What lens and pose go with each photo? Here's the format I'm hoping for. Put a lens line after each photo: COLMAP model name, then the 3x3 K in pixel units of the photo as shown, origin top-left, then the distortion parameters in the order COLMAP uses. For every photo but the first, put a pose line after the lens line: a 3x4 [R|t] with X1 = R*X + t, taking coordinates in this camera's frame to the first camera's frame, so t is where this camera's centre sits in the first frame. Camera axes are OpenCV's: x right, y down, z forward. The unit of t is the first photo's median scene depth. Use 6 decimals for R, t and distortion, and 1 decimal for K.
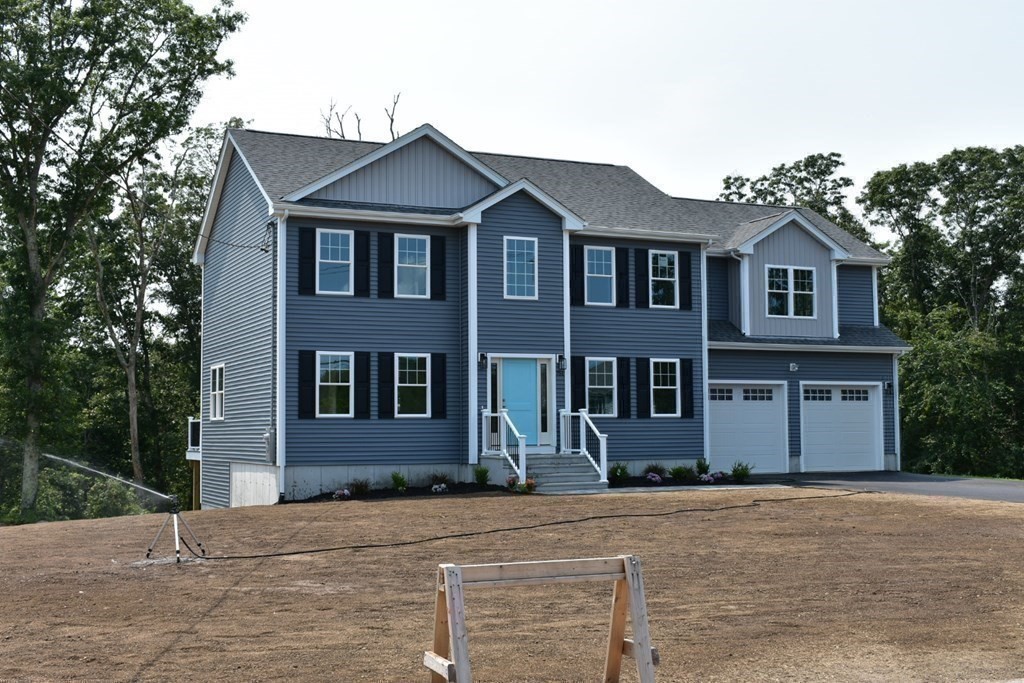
lens RADIAL K [[1257.1, 0, 514.6], [0, 1257.1, 326.0], [0, 0, 1]] dist [-0.039338, 0.000000]
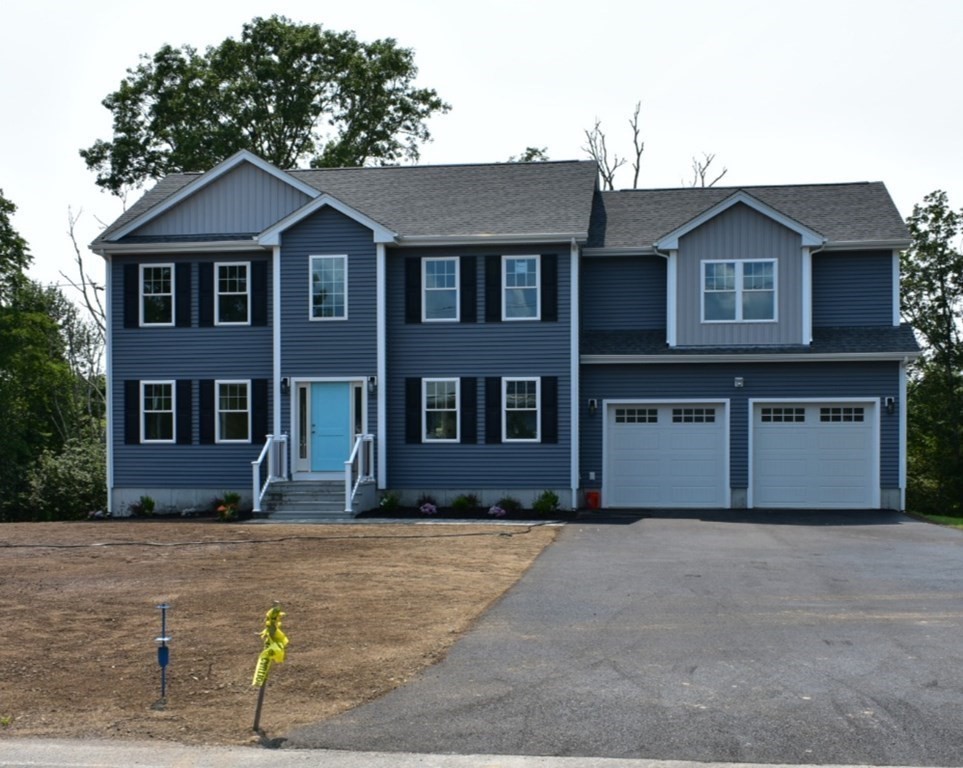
lens RADIAL K [[1199.0, 0, 477.3], [0, 1199.0, 454.0], [0, 0, 1]] dist [0.000717, 0.000000]
pose [[0.845650, 0.004456, -0.533719, 0.505780], [0.040171, 0.996598, 0.071970, 0.016449], [0.532223, -0.082301, 0.842594, 0.237627]]
